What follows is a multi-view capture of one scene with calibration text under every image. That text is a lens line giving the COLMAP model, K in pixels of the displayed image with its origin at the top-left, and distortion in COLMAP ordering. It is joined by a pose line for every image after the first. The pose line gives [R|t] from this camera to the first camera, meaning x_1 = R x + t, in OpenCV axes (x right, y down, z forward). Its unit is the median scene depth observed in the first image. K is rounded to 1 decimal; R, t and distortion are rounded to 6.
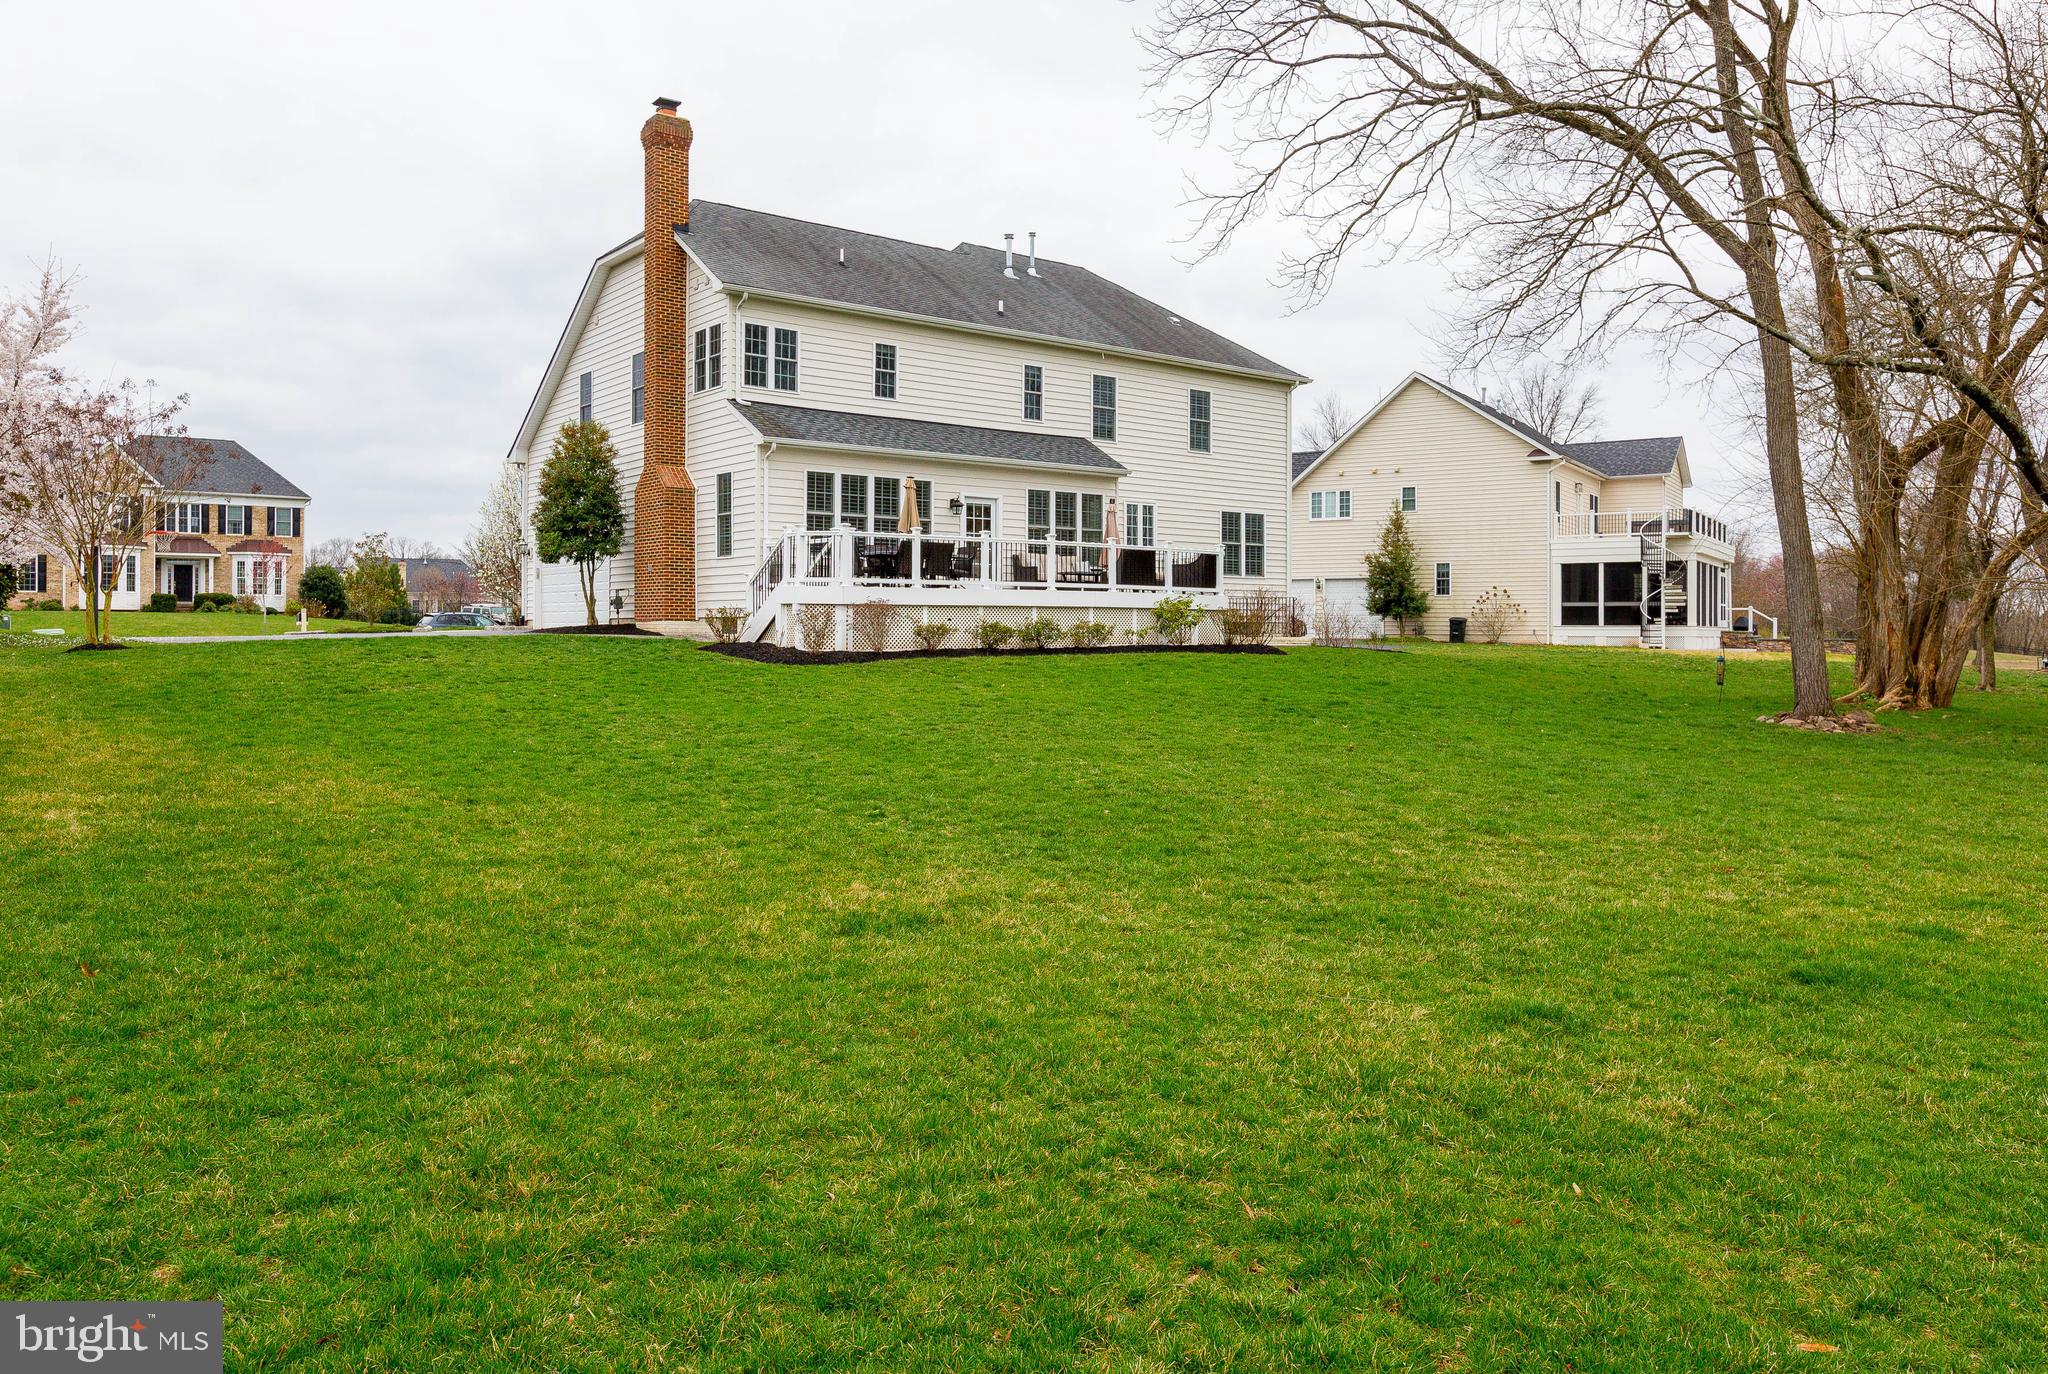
lens RADIAL K [[1382.2, 0, 1020.4], [0, 1382.2, 685.9], [0, 0, 1]] dist [0.001804, 0.001065]
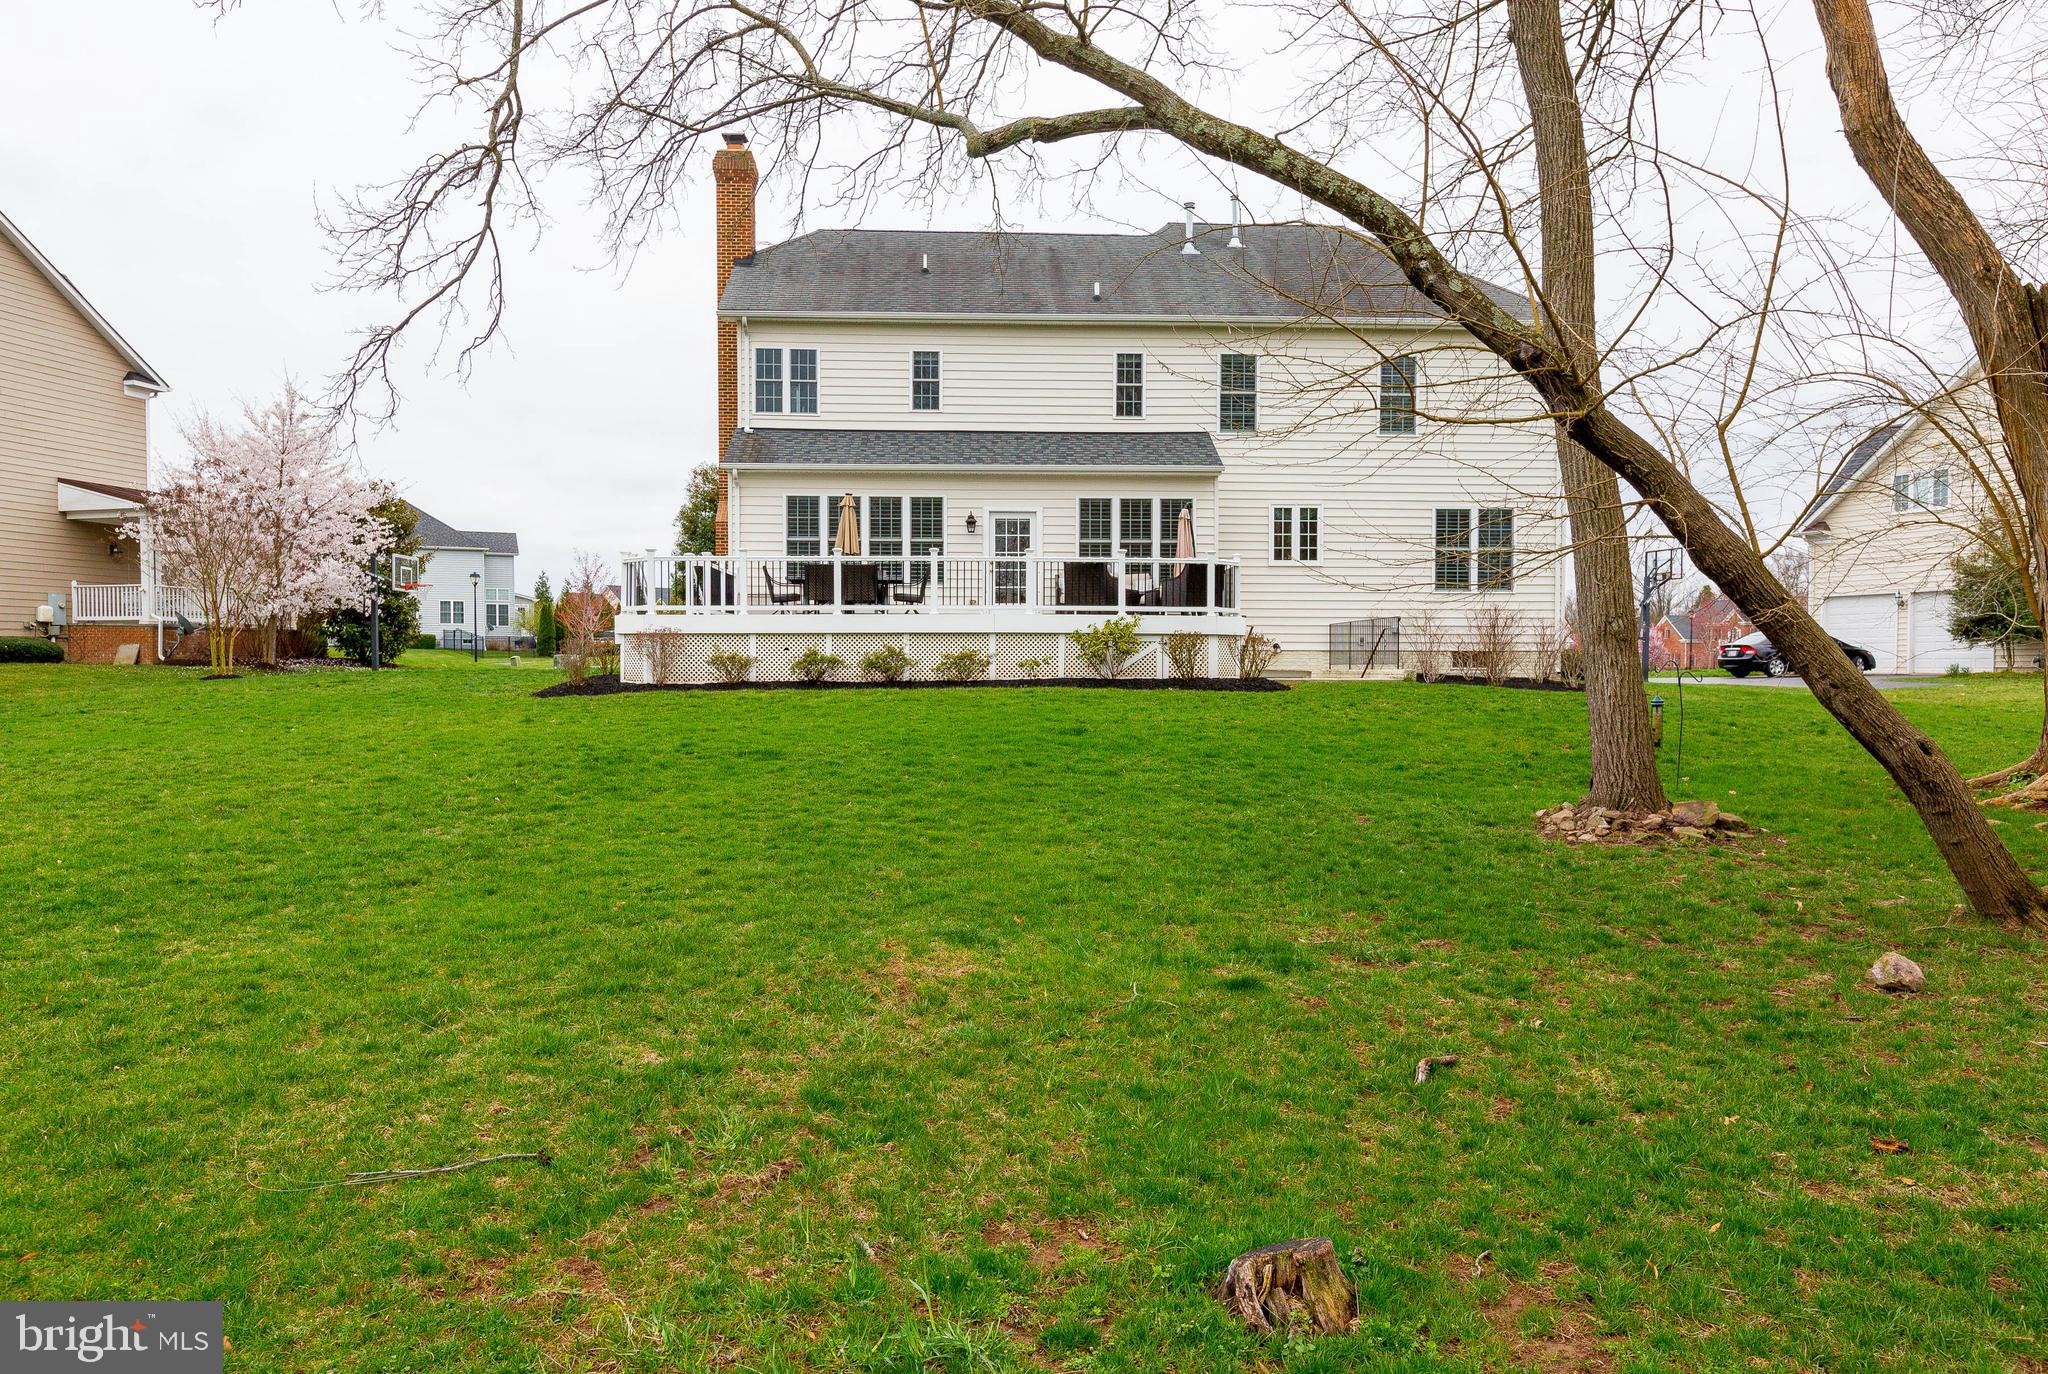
lens RADIAL K [[1324.9, 0, 1051.8], [0, 1324.9, 763.7], [0, 0, 1]] dist [0.010255, -0.001494]
pose [[0.829765, 0.037109, -0.556877, 0.456666], [-0.019659, 0.999111, 0.037286, -0.006824], [0.557766, -0.019991, 0.829757, 0.296606]]
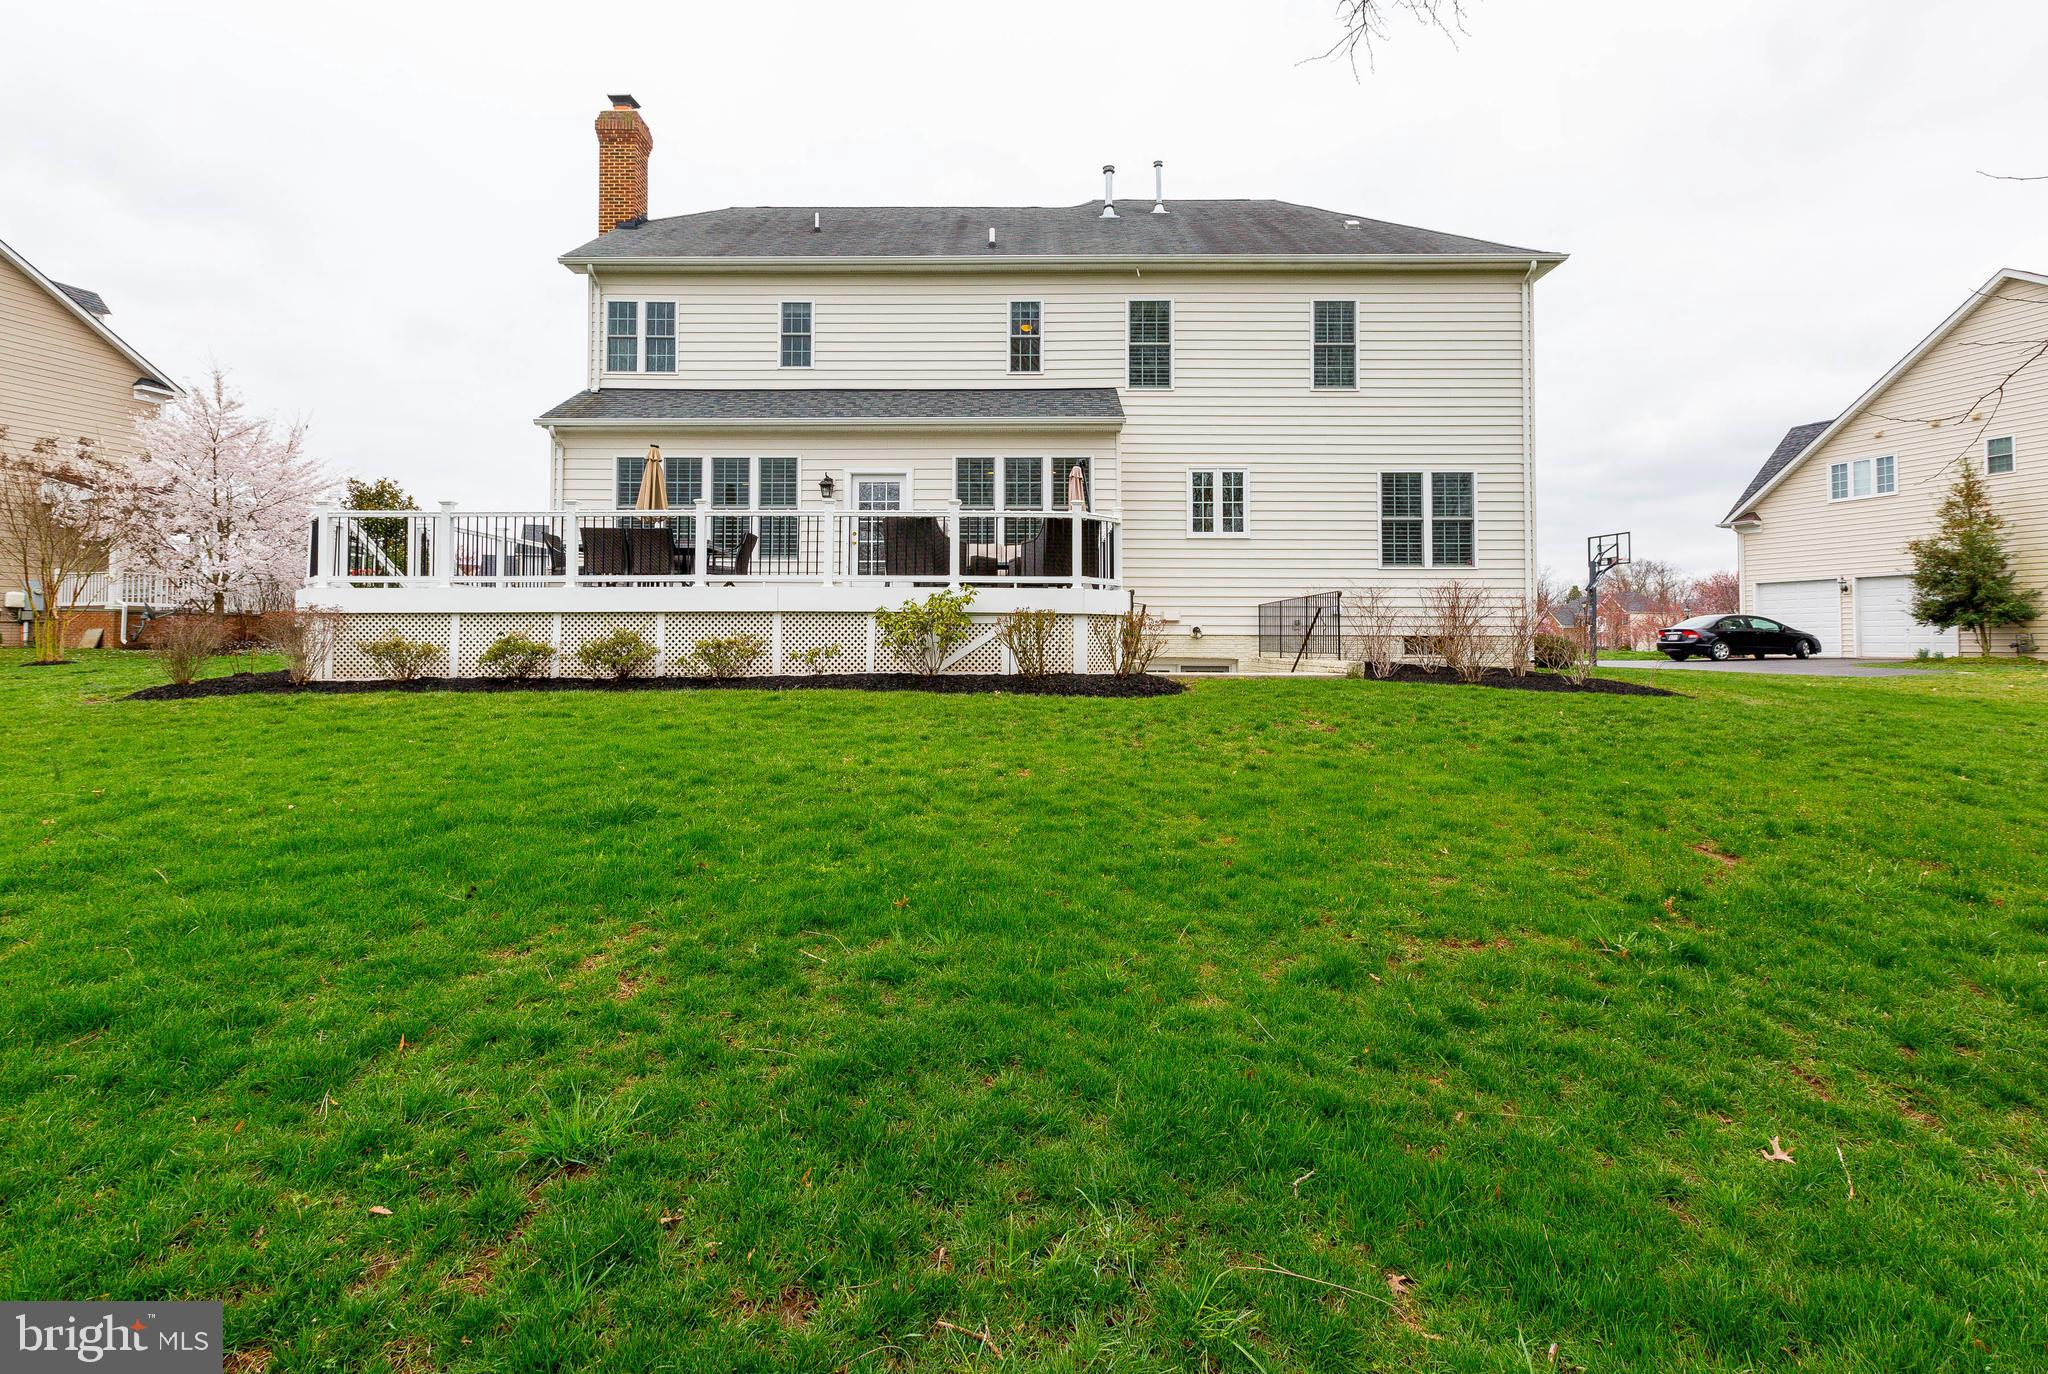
lens RADIAL K [[929.9, 0, 1035.4], [0, 929.9, 643.5], [0, 0, 1]] dist [0.004479, 0.000794]
pose [[0.791260, -0.003592, -0.611470, 0.341132], [-0.023057, 0.999096, -0.035705, -0.025991], [0.611045, 0.042351, 0.790462, 0.632204]]
